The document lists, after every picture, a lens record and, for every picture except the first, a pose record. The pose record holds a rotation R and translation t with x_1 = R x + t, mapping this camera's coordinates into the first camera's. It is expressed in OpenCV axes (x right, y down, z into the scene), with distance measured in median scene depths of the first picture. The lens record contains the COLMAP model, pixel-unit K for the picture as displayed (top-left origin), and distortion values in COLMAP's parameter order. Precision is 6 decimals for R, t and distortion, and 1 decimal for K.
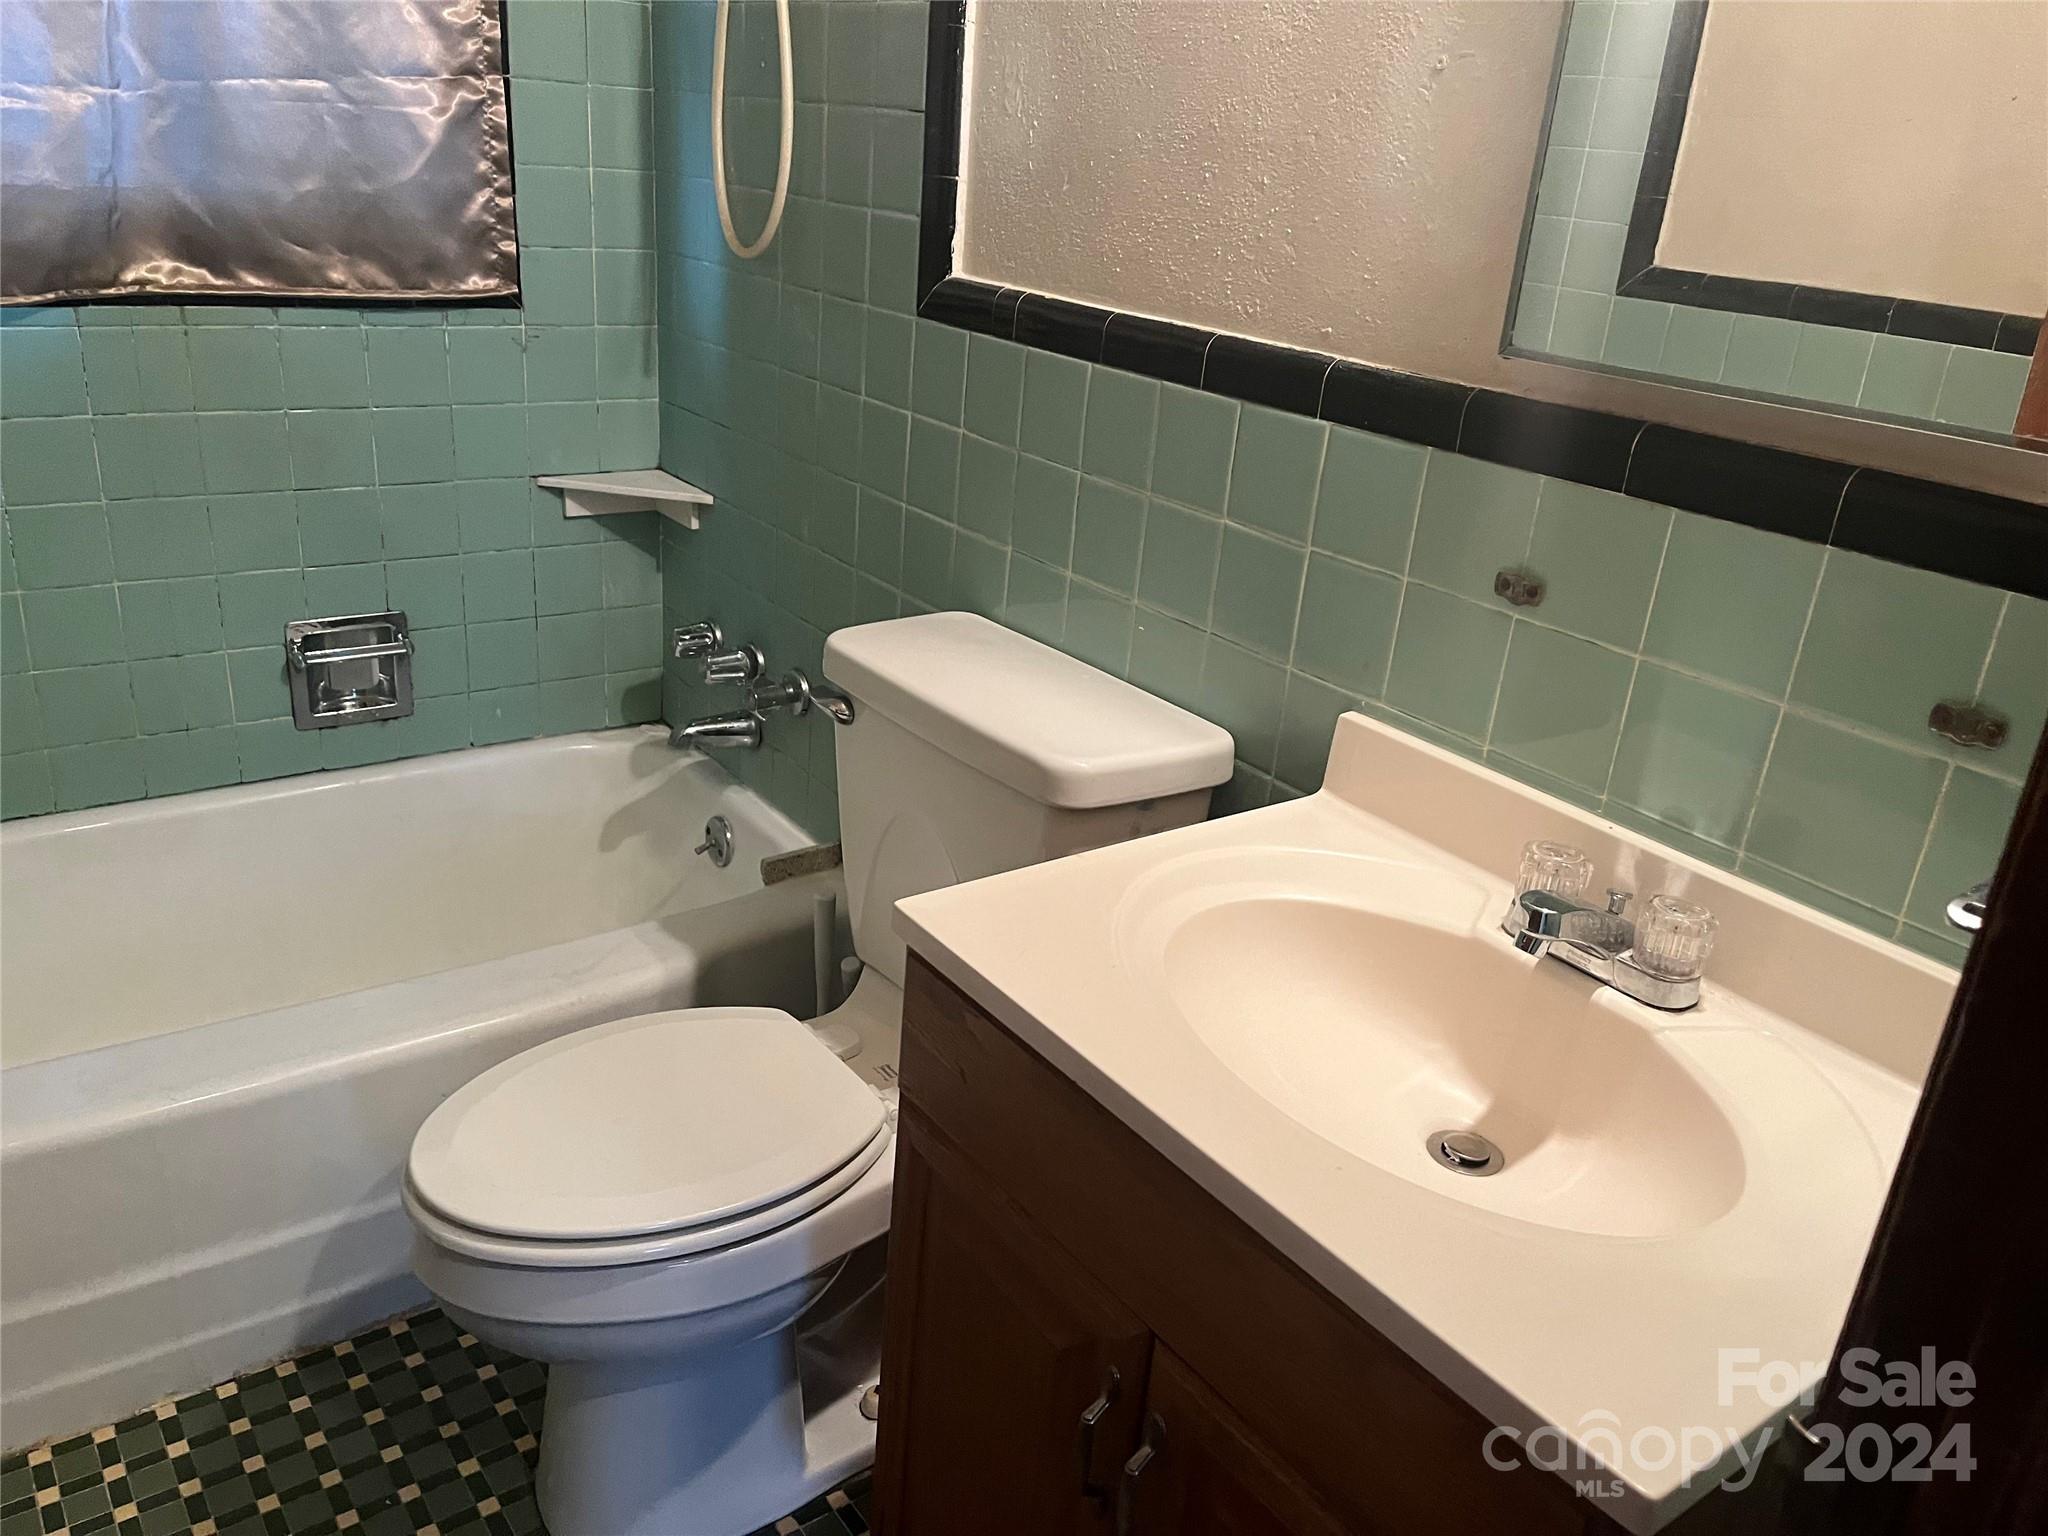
lens RADIAL K [[1559.2, 0, 1042.0], [0, 1559.2, 764.0], [0, 0, 1]] dist [0.072390, -0.099331]
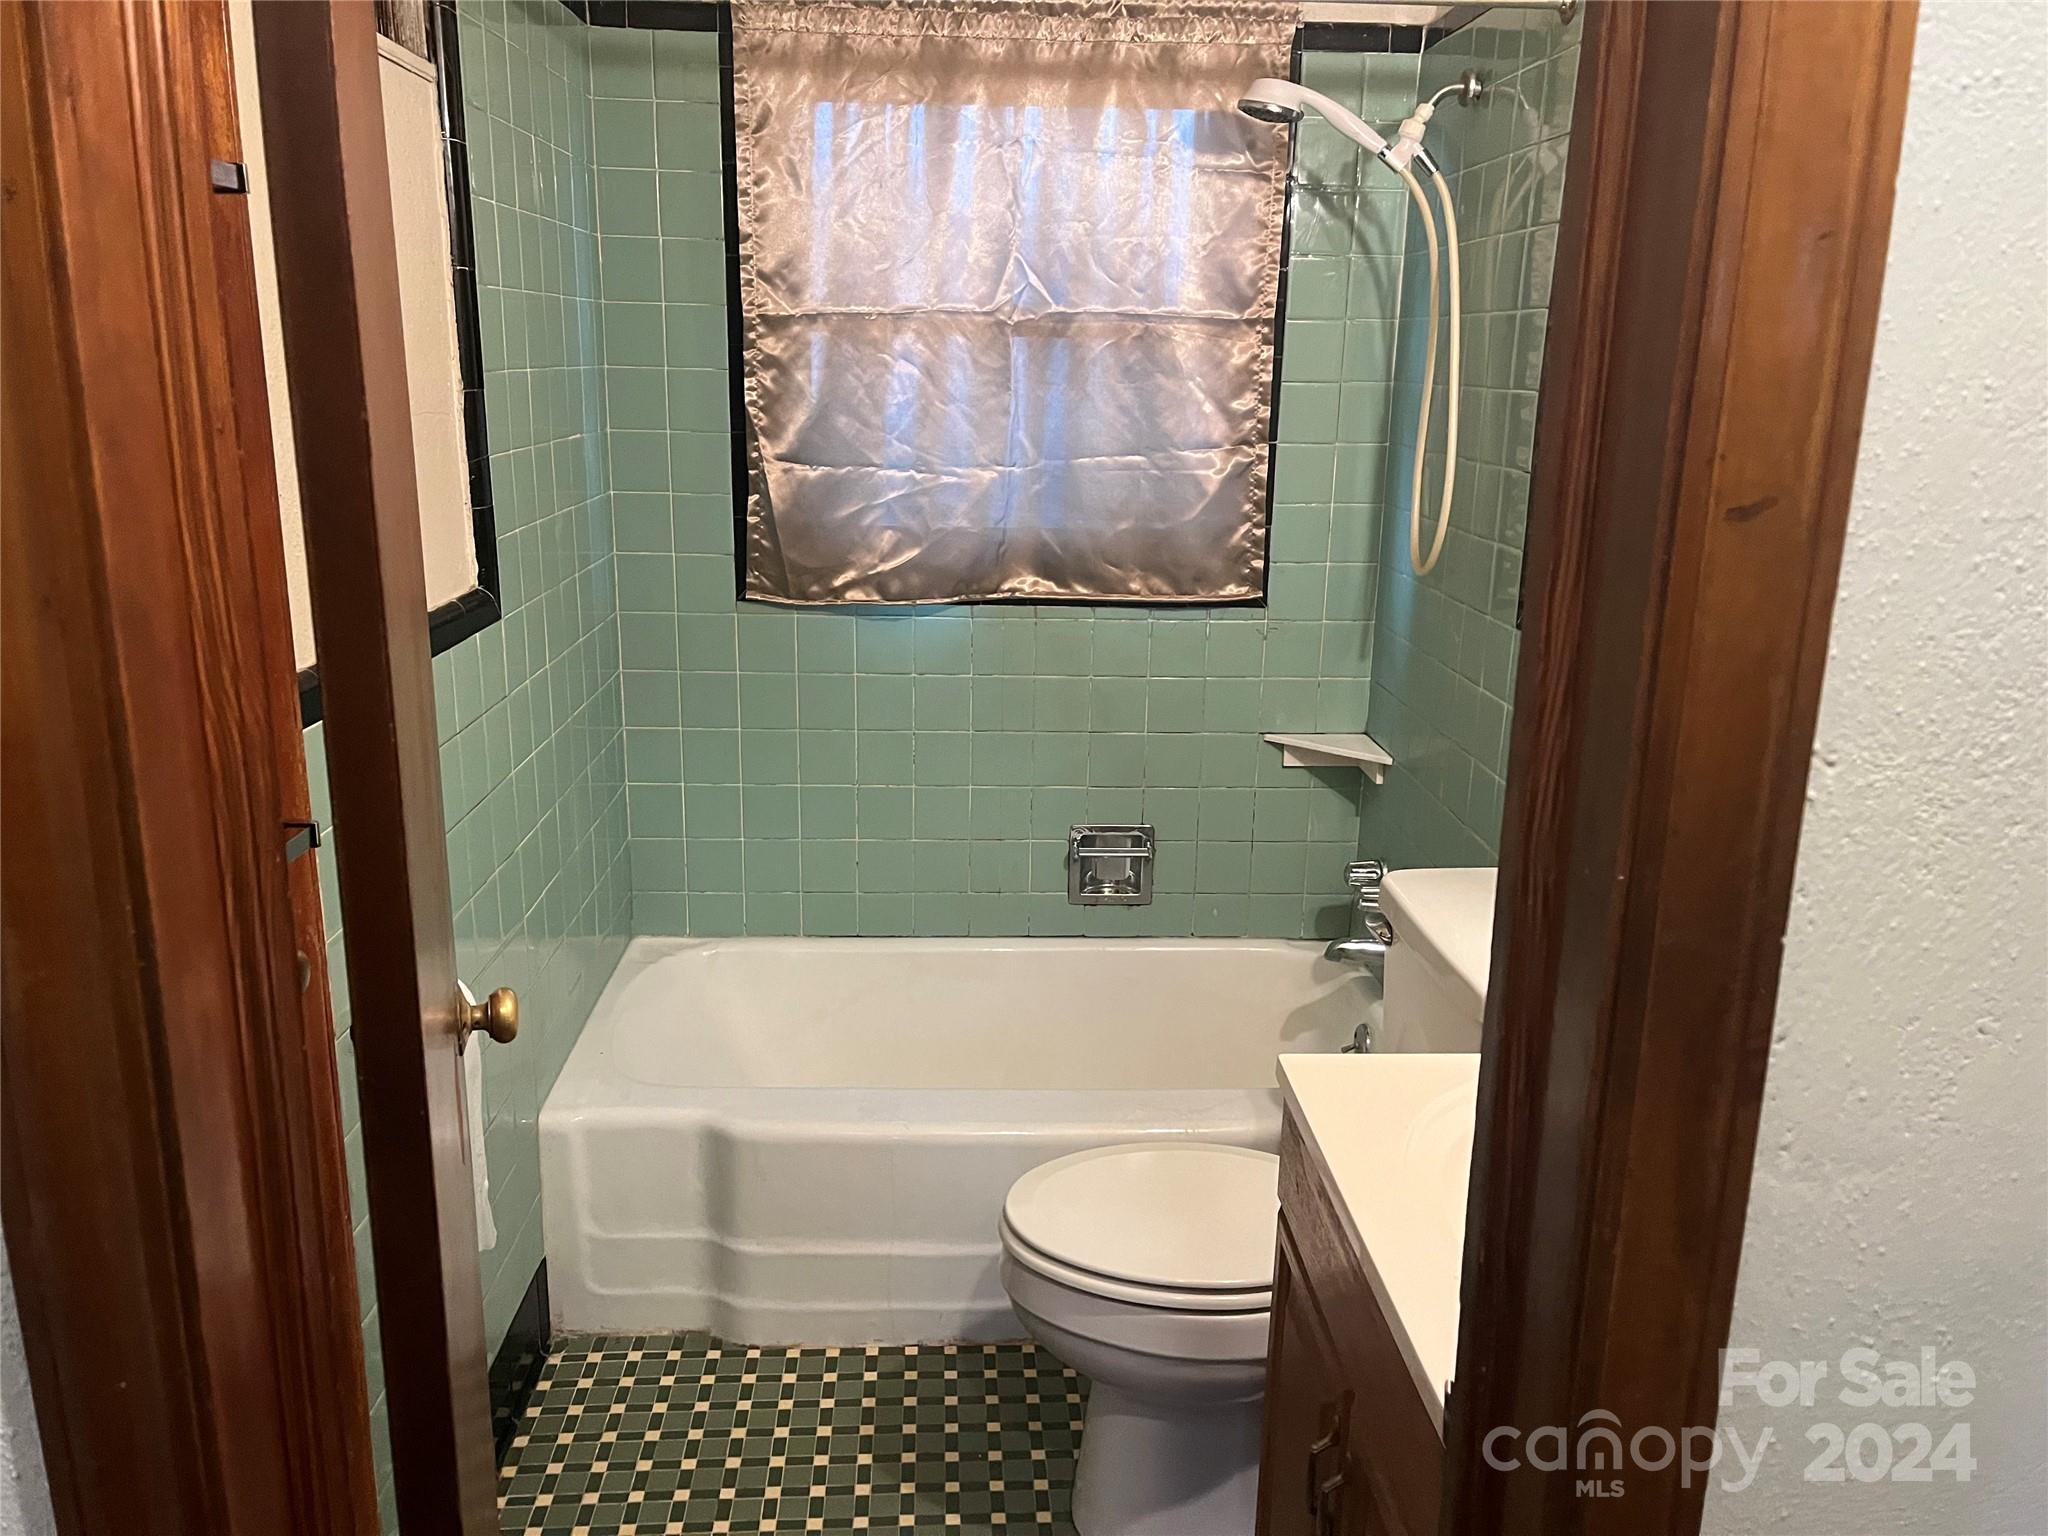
lens RADIAL K [[1559.2, 0, 1035.3], [0, 1559.2, 757.5], [0, 0, 1]] dist [0.072390, -0.099331]
pose [[0.832909, 0.077710, -0.547927, 0.254083], [-0.164781, 0.980008, -0.111493, 0.010736], [0.528309, 0.183152, 0.829063, -0.173416]]
